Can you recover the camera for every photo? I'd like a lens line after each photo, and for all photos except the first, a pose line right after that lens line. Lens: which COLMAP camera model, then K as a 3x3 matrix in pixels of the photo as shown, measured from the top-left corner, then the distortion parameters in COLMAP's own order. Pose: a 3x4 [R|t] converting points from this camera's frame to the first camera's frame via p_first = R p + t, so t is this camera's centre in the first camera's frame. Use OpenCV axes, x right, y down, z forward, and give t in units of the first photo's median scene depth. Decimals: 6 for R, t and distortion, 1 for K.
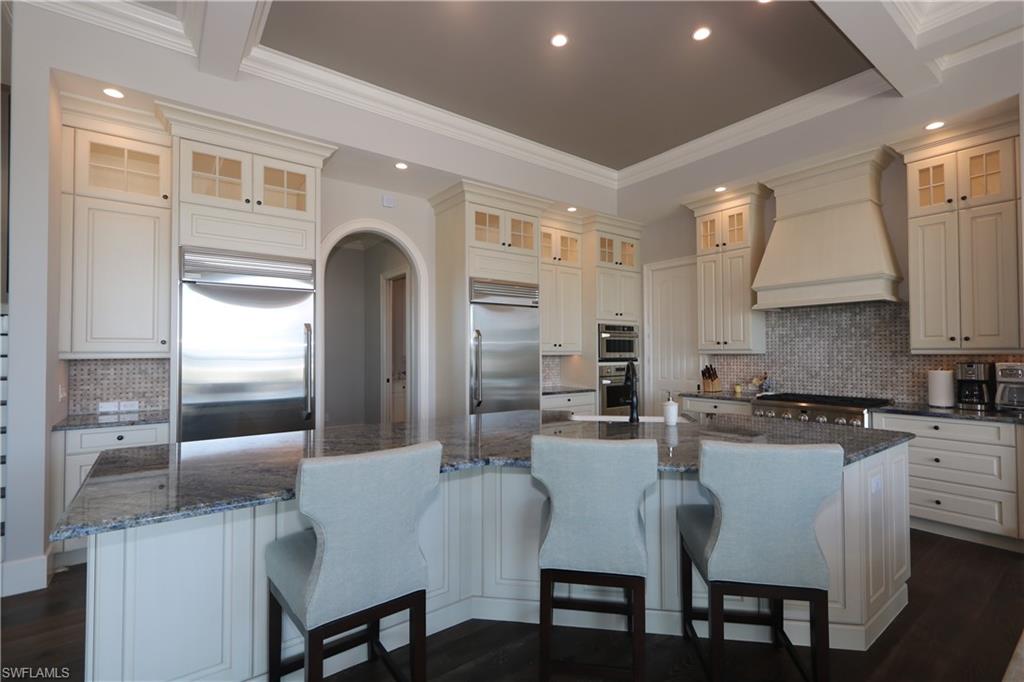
lens RADIAL K [[460.7, 0, 512.0], [0, 460.7, 341.0], [0, 0, 1]] dist [-0.000478, -0.000352]
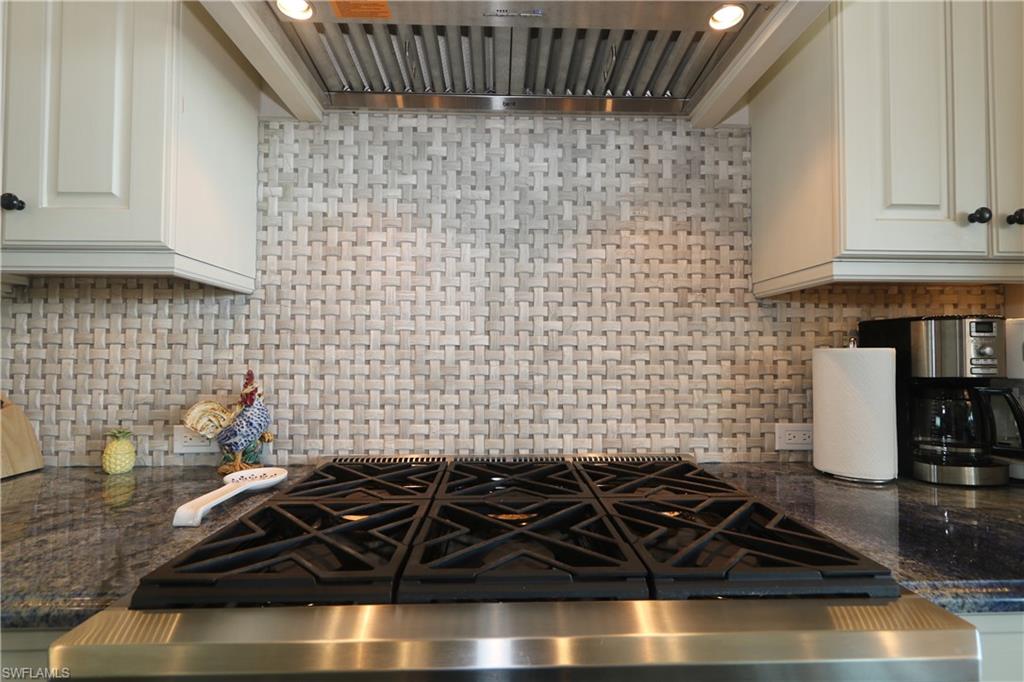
lens RADIAL K [[476.4, 0, 512.0], [0, 476.4, 341.0], [0, 0, 1]] dist [0.004277, 0.000060]
pose [[0.572196, 0.024723, 0.819744, 0.468282], [-0.024880, 0.999609, -0.012780, 0.056422], [-0.819739, -0.013083, 0.572587, 0.824994]]
